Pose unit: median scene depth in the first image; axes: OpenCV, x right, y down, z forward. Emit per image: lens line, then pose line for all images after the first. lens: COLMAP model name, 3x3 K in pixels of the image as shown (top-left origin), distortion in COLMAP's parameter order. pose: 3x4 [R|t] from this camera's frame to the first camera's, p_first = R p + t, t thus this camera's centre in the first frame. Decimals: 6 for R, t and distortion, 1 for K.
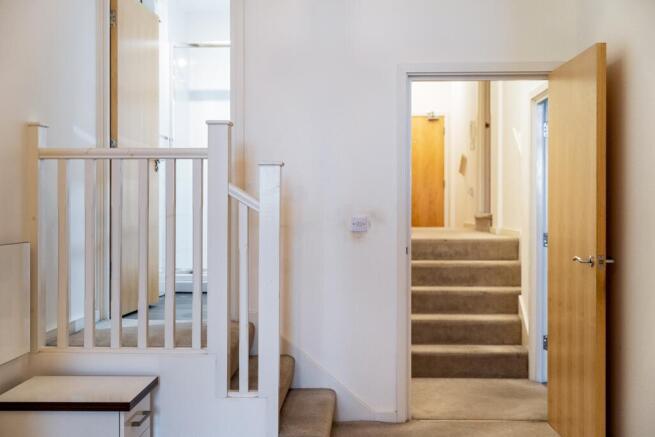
lens RADIAL K [[725.5, 0, 328.9], [0, 725.5, 215.2], [0, 0, 1]] dist [-0.007288, 0.000000]
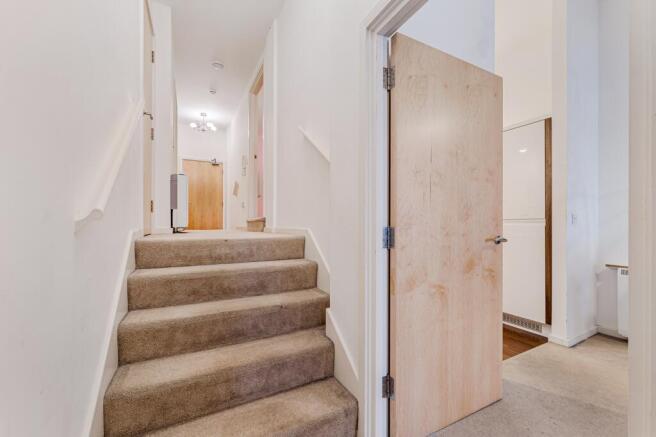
lens RADIAL K [[265.6, 0, 334.9], [0, 265.6, 222.8], [0, 0, 1]] dist [-0.002112, 0.000812]
pose [[0.847019, 0.004525, 0.531543, 0.081797], [0.004287, 0.999873, -0.015342, 0.015146], [-0.531545, 0.015274, 0.846892, 0.530205]]
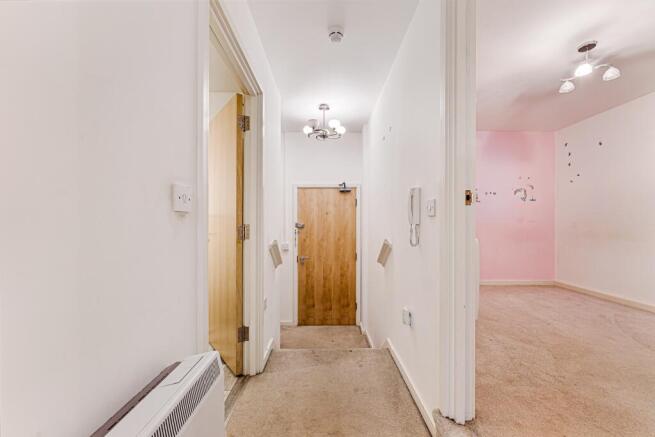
lens RADIAL K [[265.2, 0, 324.5], [0, 265.2, 224.8], [0, 0, 1]] dist [-0.002112, 0.000812]
pose [[0.998917, 0.004189, 0.046348, 0.149343], [-0.003365, 0.999835, -0.017833, -0.119378], [-0.046415, 0.017658, 0.998766, 0.966298]]
